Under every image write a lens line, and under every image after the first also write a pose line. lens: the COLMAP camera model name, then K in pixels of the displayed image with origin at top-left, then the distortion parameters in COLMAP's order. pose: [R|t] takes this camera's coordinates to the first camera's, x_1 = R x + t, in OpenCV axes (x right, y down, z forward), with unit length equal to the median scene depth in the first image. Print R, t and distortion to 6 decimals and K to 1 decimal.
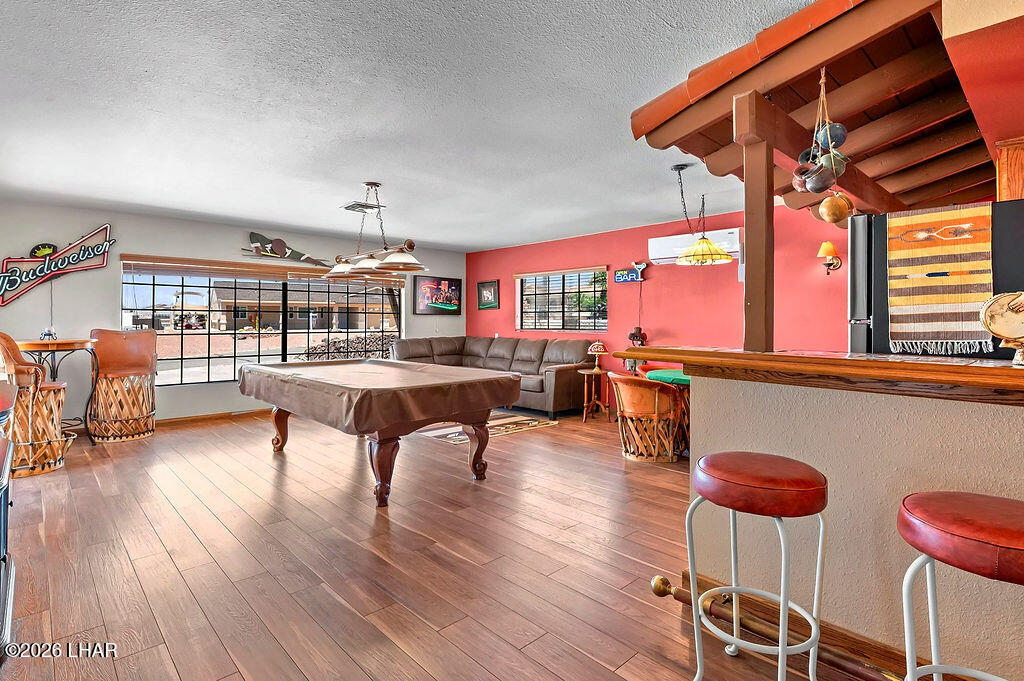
lens RADIAL K [[512.3, 0, 513.7], [0, 512.3, 319.0], [0, 0, 1]] dist [-0.000256, -0.000263]
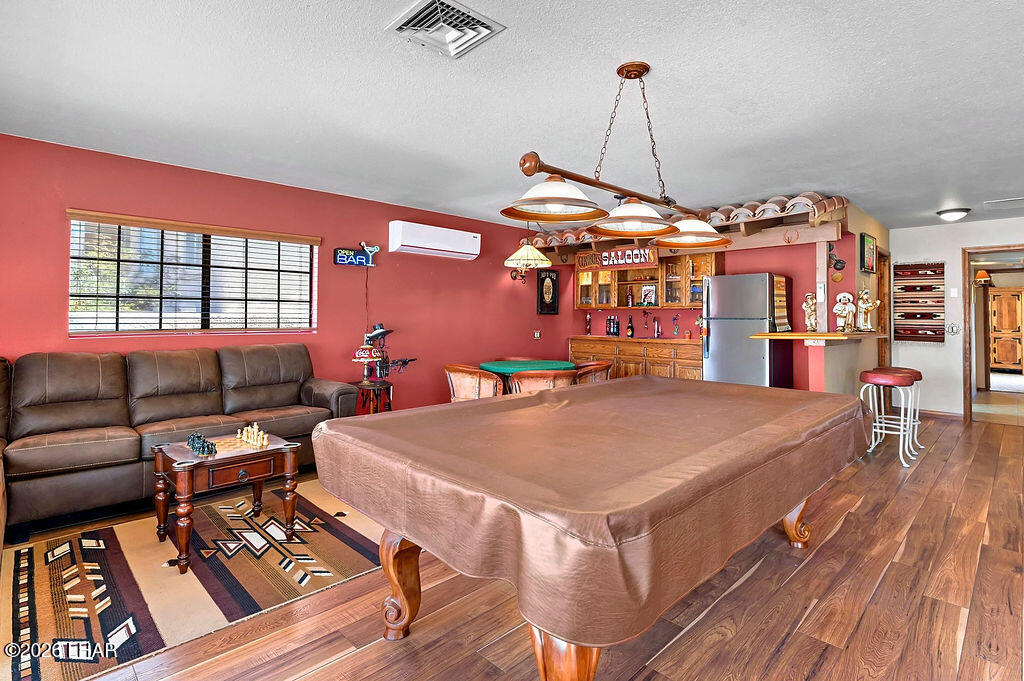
lens RADIAL K [[505.1, 0, 514.5], [0, 505.1, 299.6], [0, 0, 1]] dist [0.003274, 0.000033]
pose [[-0.022256, 0.032082, 0.999237, -0.635237], [-0.011621, 0.999409, -0.032346, 0.001570], [-0.999685, -0.012332, -0.021870, 0.891519]]
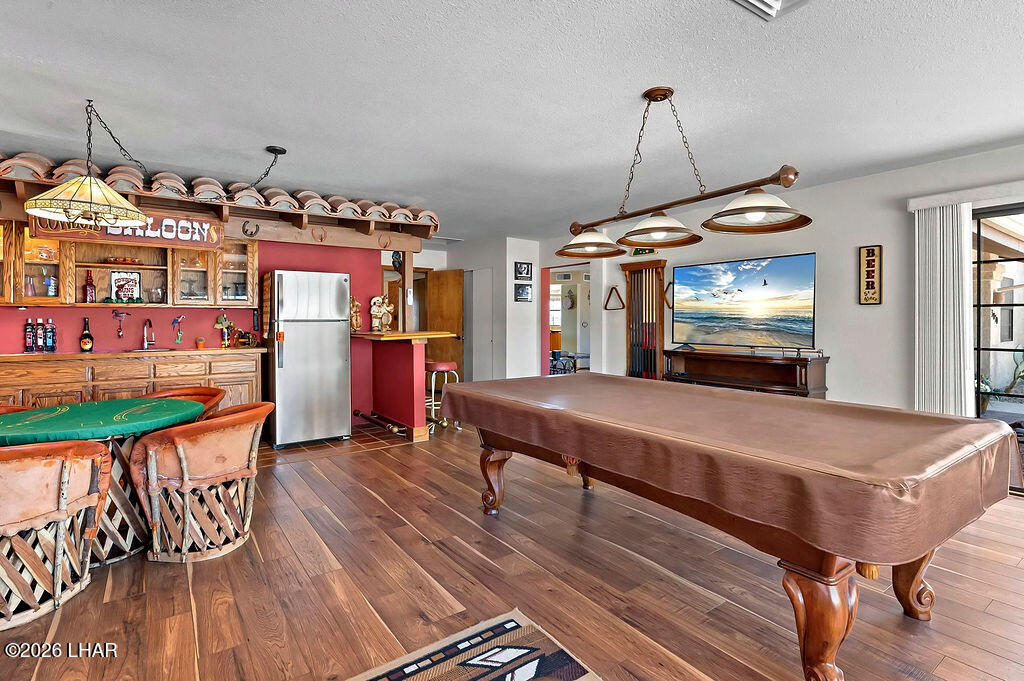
lens RADIAL K [[503.8, 0, 517.2], [0, 503.8, 321.5], [0, 0, 1]] dist [-0.000809, -0.001119]
pose [[-0.990145, -0.000307, 0.140046, -0.153860], [-0.000382, 1.000000, -0.000506, 0.003772], [-0.140045, -0.000554, -0.990145, 1.260651]]
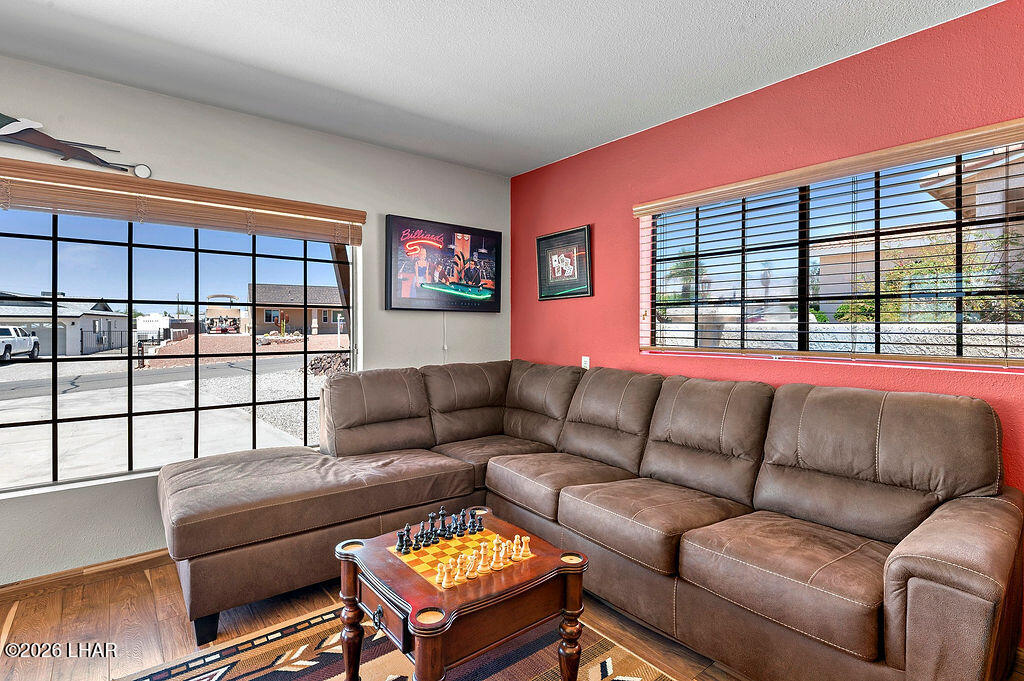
lens RADIAL K [[498.5, 0, 516.1], [0, 498.5, 327.0], [0, 0, 1]] dist [0.000190, -0.000019]
pose [[0.997282, 0.001619, -0.073661, -0.088387], [-0.001077, 0.999972, 0.007403, 0.002546], [0.073671, -0.007304, 0.997256, 0.882921]]
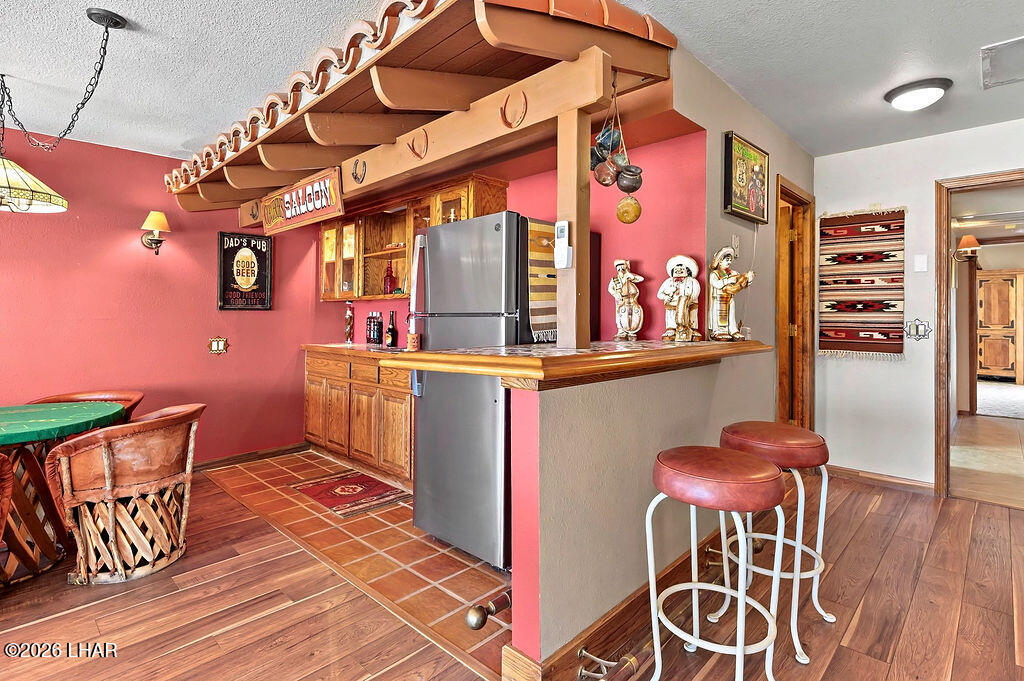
lens RADIAL K [[504.6, 0, 512.9], [0, 504.6, 309.9], [0, 0, 1]] dist [0.000685, 0.000129]
pose [[-0.040400, 0.006980, 0.999159, -0.137452], [-0.001916, 0.999973, -0.007064, 0.000668], [-0.999182, -0.002200, -0.040386, 0.421533]]
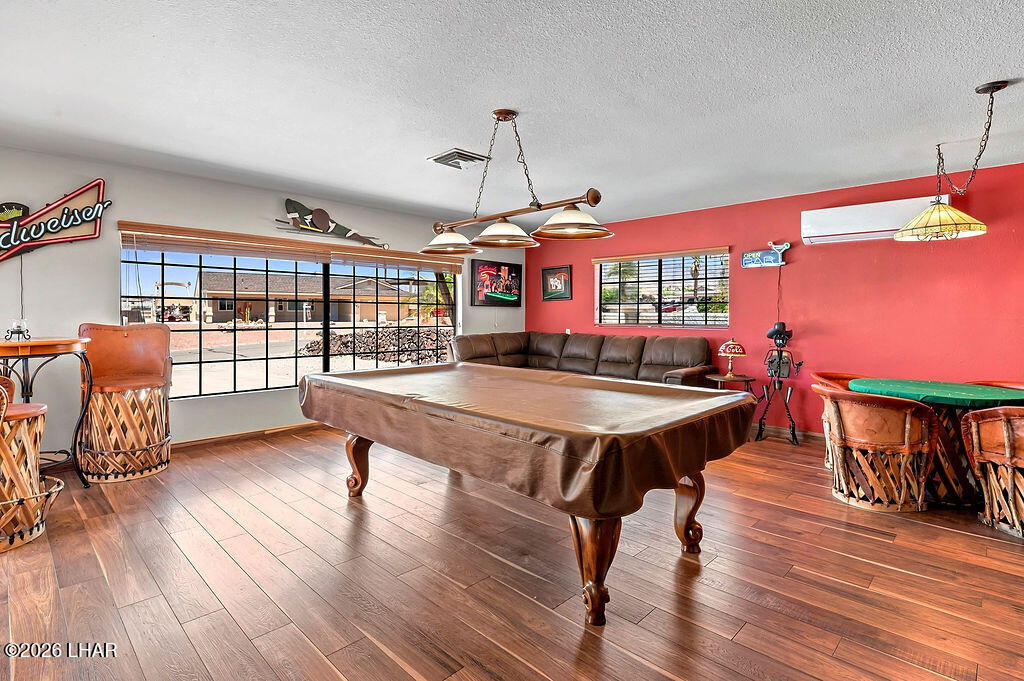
lens RADIAL K [[503.8, 0, 517.2], [0, 503.8, 321.5], [0, 0, 1]] dist [-0.000809, -0.001119]
pose [[0.999133, 0.002615, 0.041539, -0.225641], [-0.003402, 0.999816, 0.018893, 0.001100], [-0.041482, -0.019018, 0.998958, 0.252313]]
